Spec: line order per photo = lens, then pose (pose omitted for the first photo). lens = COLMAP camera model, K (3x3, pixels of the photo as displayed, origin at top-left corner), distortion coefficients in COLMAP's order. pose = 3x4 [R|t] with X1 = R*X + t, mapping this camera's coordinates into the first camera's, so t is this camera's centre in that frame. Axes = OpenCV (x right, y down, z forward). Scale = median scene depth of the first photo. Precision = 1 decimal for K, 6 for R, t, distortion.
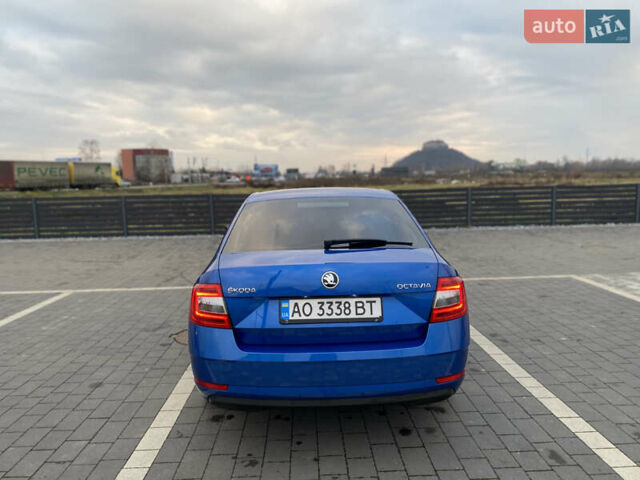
lens RADIAL K [[488.4, 0, 320.0], [0, 488.4, 240.0], [0, 0, 1]] dist [0.047981, -0.062115]
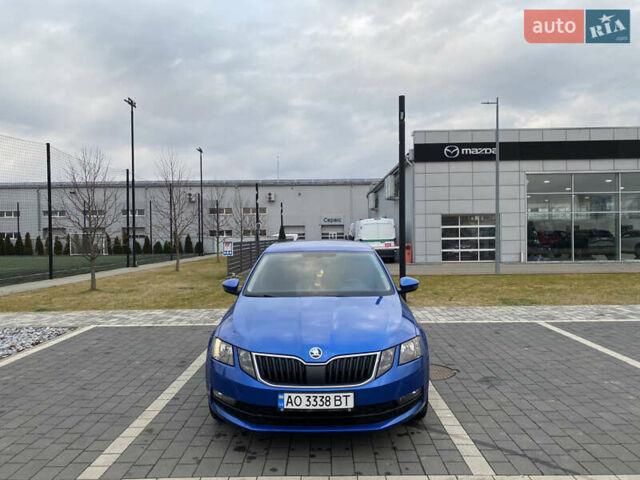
lens RADIAL K [[488.4, 0, 320.0], [0, 488.4, 240.0], [0, 0, 1]] dist [0.047981, -0.062115]
pose [[-0.998801, 0.028896, 0.039523, -0.048026], [0.033635, 0.991584, 0.125017, -0.266068], [-0.035578, 0.126196, -0.991367, 2.233530]]
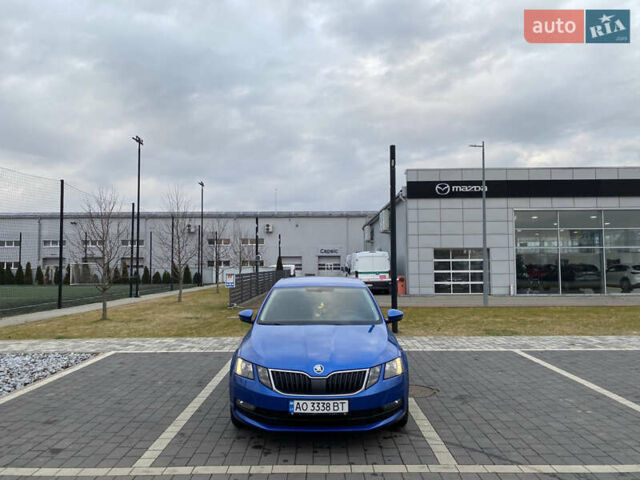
lens RADIAL K [[488.4, 0, 320.0], [0, 488.4, 240.0], [0, 0, 1]] dist [0.047981, -0.062115]
pose [[-0.999245, 0.024333, 0.030300, -0.044733], [0.026228, 0.997618, 0.063796, -0.314121], [-0.028676, 0.064542, -0.997503, 2.451953]]
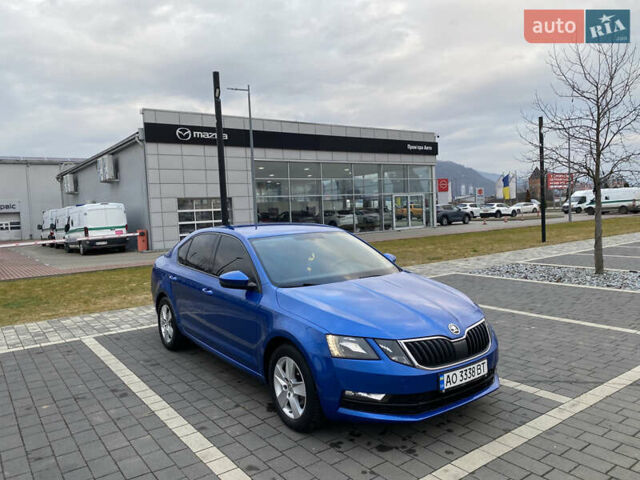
lens RADIAL K [[488.4, 0, 320.0], [0, 488.4, 240.0], [0, 0, 1]] dist [0.047981, -0.062115]
pose [[-0.819152, 0.087190, -0.566911, 0.569569], [-0.008288, 0.986476, 0.163694, -0.257615], [0.573517, 0.138788, -0.807351, 1.988317]]
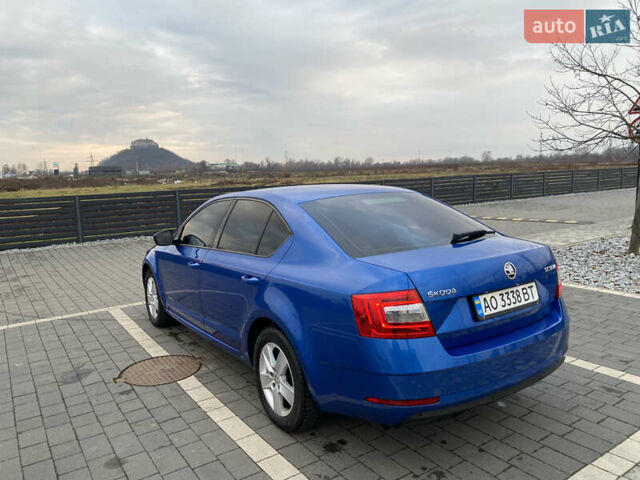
lens RADIAL K [[488.4, 0, 320.0], [0, 488.4, 240.0], [0, 0, 1]] dist [0.047981, -0.062115]
pose [[0.841985, -0.078422, 0.533771, -0.462085], [0.078211, 0.996670, 0.023060, -0.020342], [-0.533802, 0.022330, 0.845314, 0.180231]]
